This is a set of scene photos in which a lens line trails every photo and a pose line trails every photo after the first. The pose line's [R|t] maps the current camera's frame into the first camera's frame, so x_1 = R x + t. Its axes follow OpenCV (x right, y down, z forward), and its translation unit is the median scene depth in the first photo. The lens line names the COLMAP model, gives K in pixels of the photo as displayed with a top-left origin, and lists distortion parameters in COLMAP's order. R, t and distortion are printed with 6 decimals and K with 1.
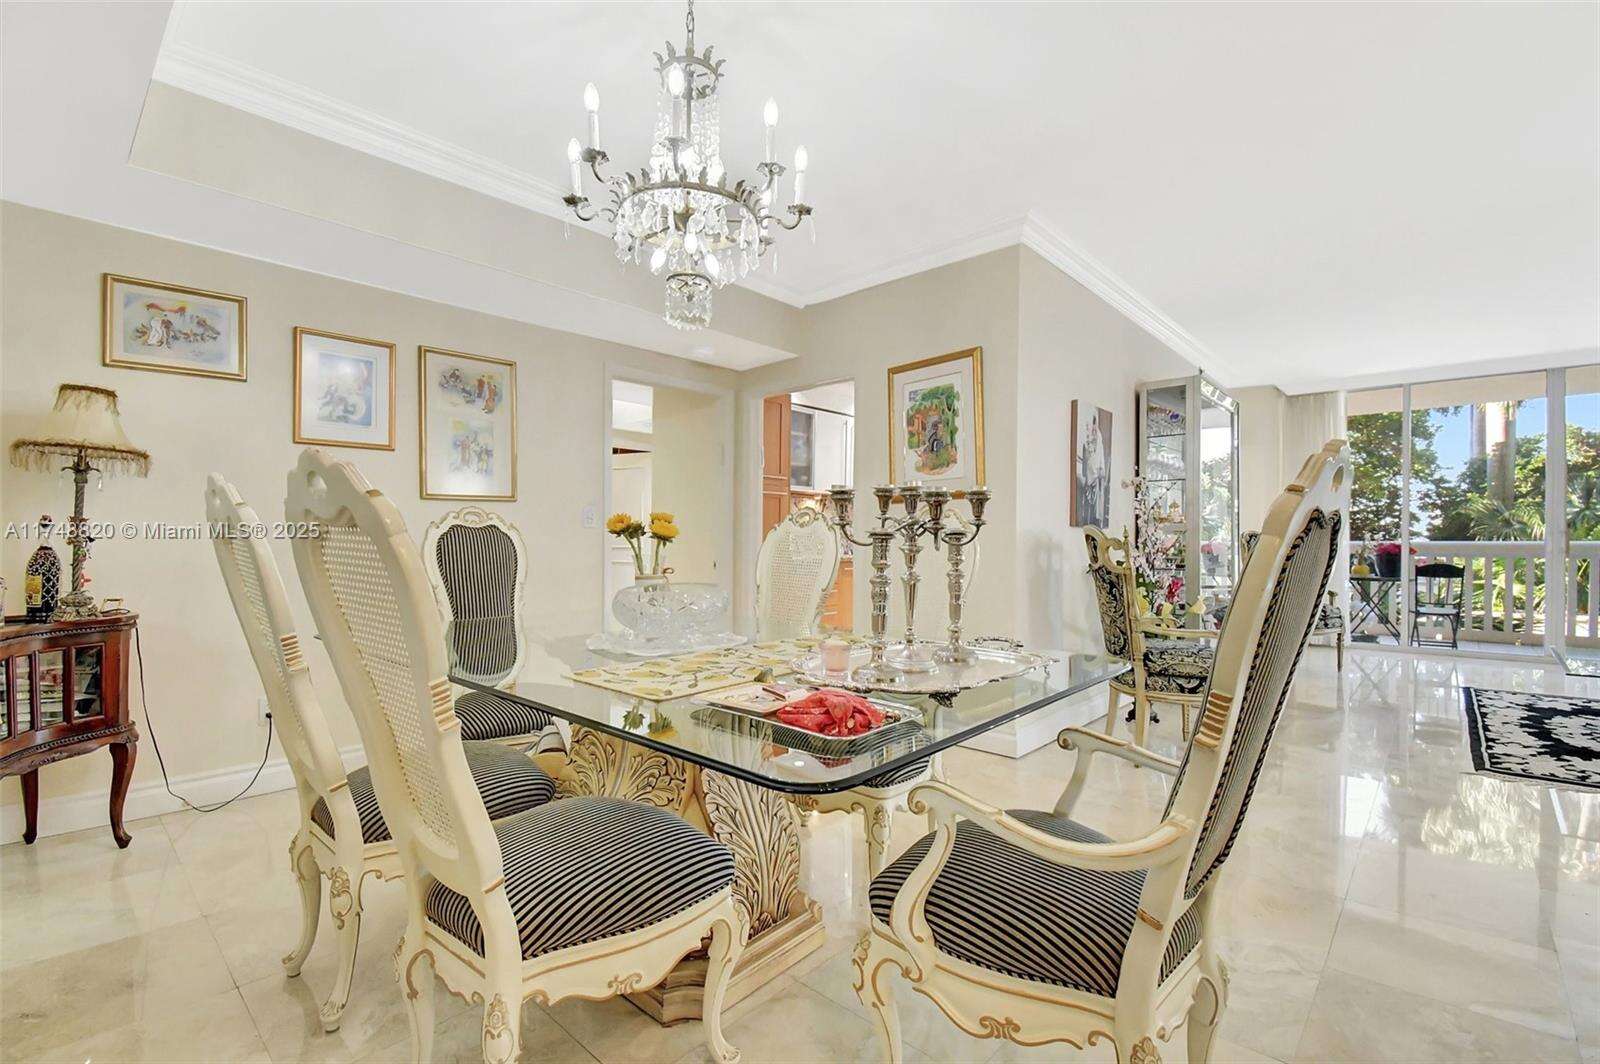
lens RADIAL K [[710.1, 0, 793.2], [0, 710.1, 545.3], [0, 0, 1]] dist [0.030633, -0.034724]
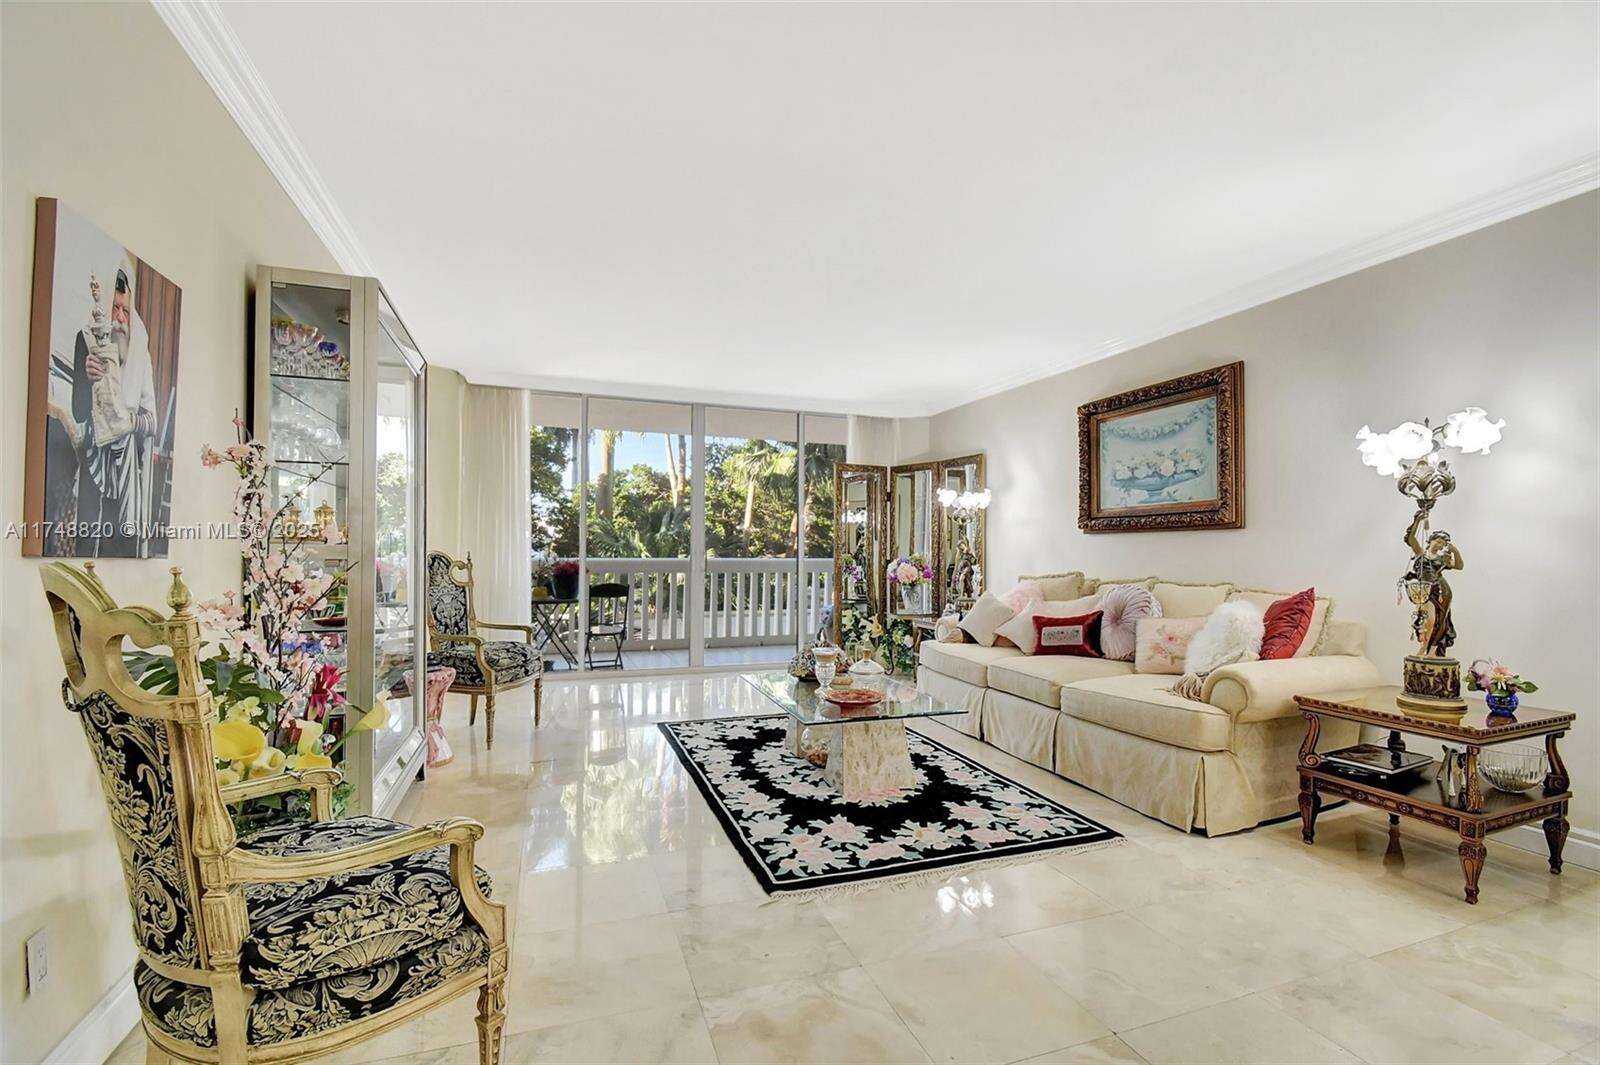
lens RADIAL K [[710.1, 0, 793.2], [0, 710.1, 545.8], [0, 0, 1]] dist [0.030633, -0.034724]
pose [[0.472859, 0.008740, 0.881095, 0.227316], [-0.001654, 0.999958, -0.009031, -0.025477], [-0.881136, 0.002814, 0.472854, 0.438093]]
